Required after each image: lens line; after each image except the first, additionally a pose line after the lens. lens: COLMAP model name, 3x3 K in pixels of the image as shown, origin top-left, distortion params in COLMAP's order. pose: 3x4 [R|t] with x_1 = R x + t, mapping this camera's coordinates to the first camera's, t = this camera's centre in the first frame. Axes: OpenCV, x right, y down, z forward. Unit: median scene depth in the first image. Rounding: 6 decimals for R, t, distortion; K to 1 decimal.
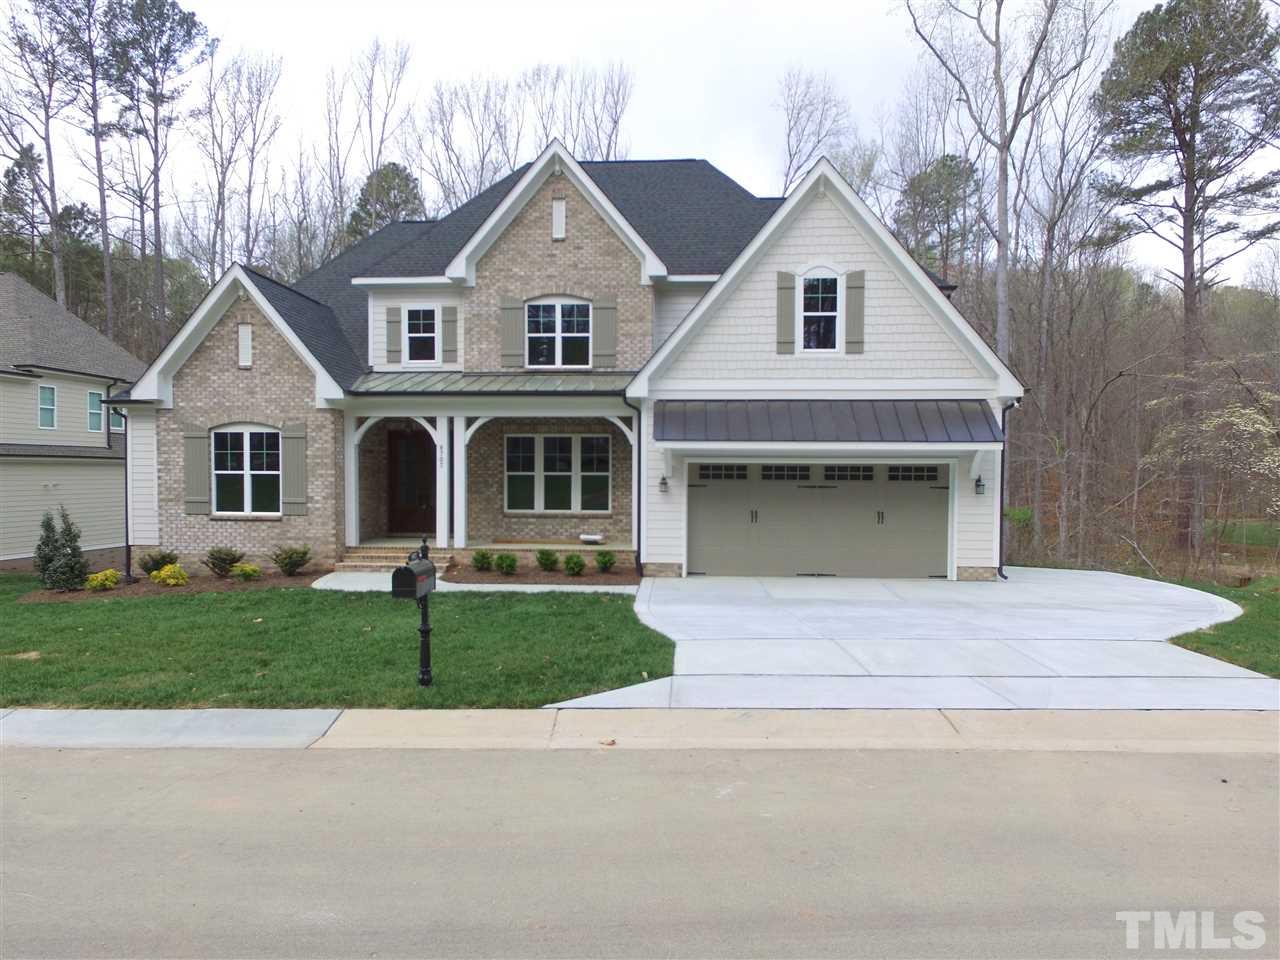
lens RADIAL K [[1050.5, 0, 632.4], [0, 1050.5, 476.6], [0, 0, 1]] dist [0.007279, -0.000529]
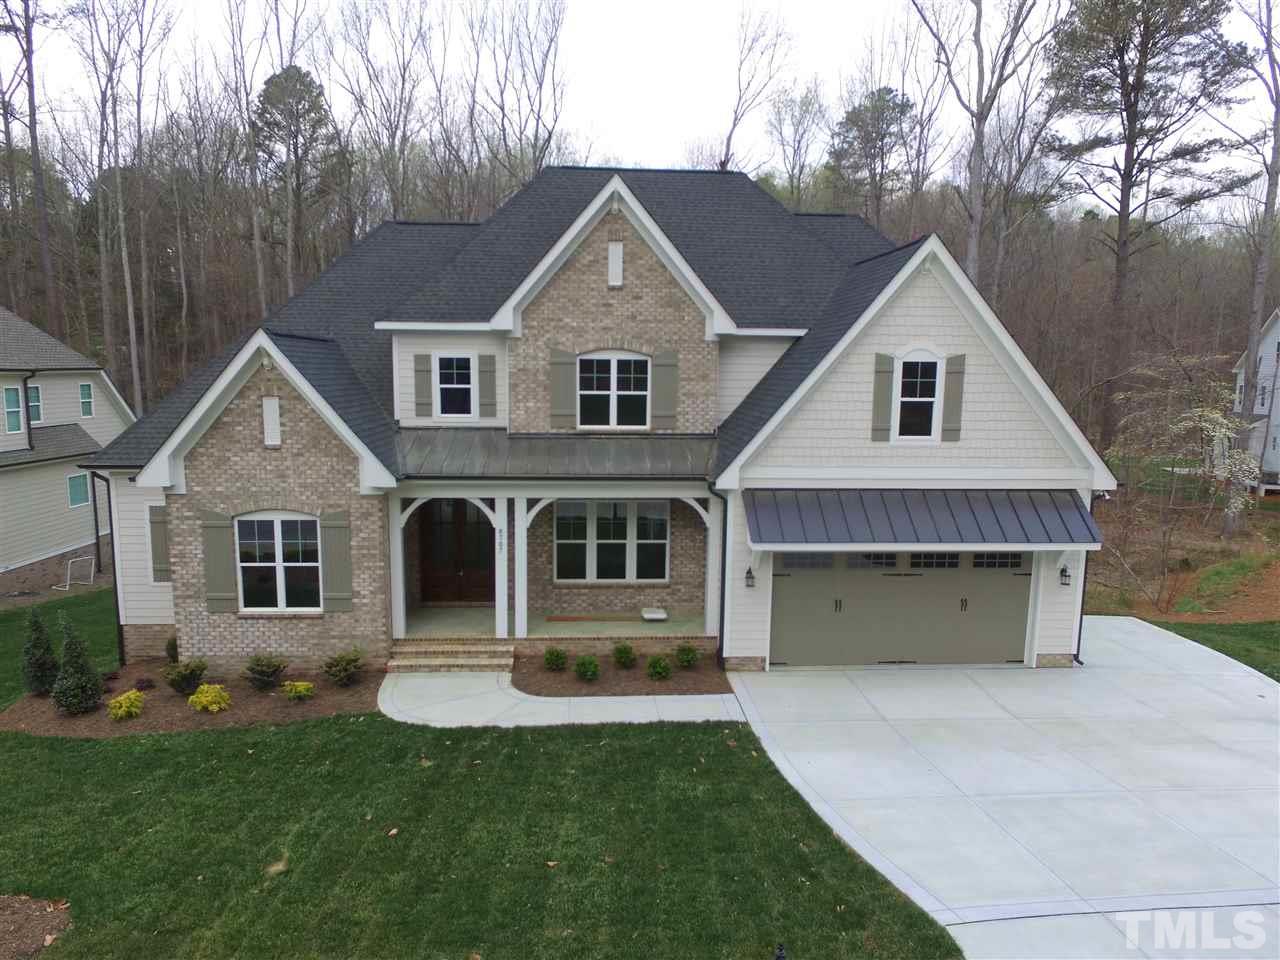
lens RADIAL K [[1027.1, 0, 648.4], [0, 1027.1, 492.4], [0, 0, 1]] dist [0.011559, 0.004443]
pose [[0.987700, -0.012002, 0.155901, -0.192103], [-0.011088, 0.989164, 0.146396, -0.191360], [-0.155969, -0.146324, 0.976864, 0.115448]]
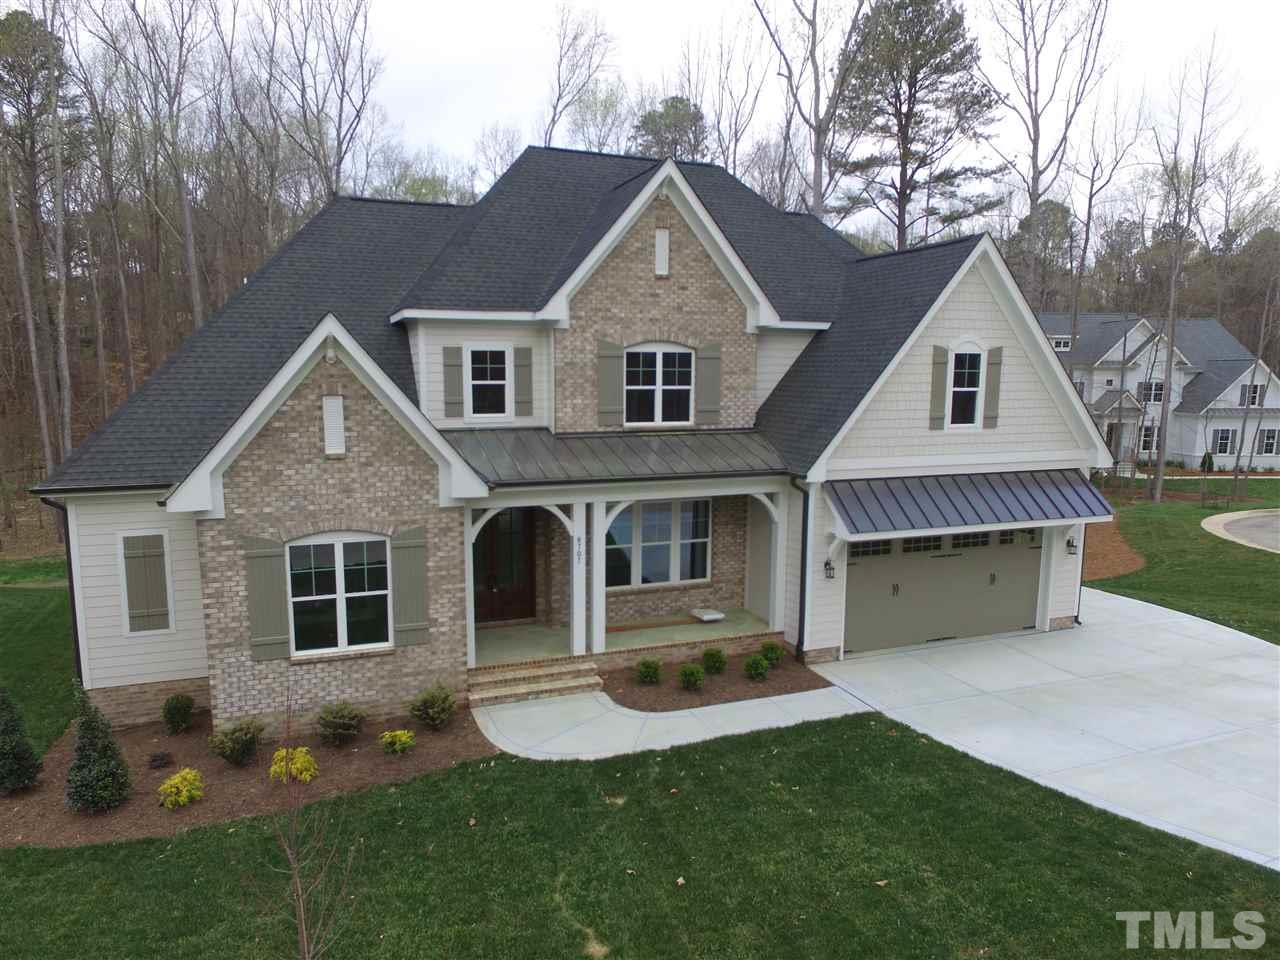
lens RADIAL K [[1000.8, 0, 694.7], [0, 1000.8, 491.8], [0, 0, 1]] dist [0.012148, 0.002142]
pose [[0.870751, -0.059614, 0.488097, -0.483963], [-0.013052, 0.989472, 0.144134, -0.179765], [-0.491550, -0.131876, 0.860806, 0.273913]]
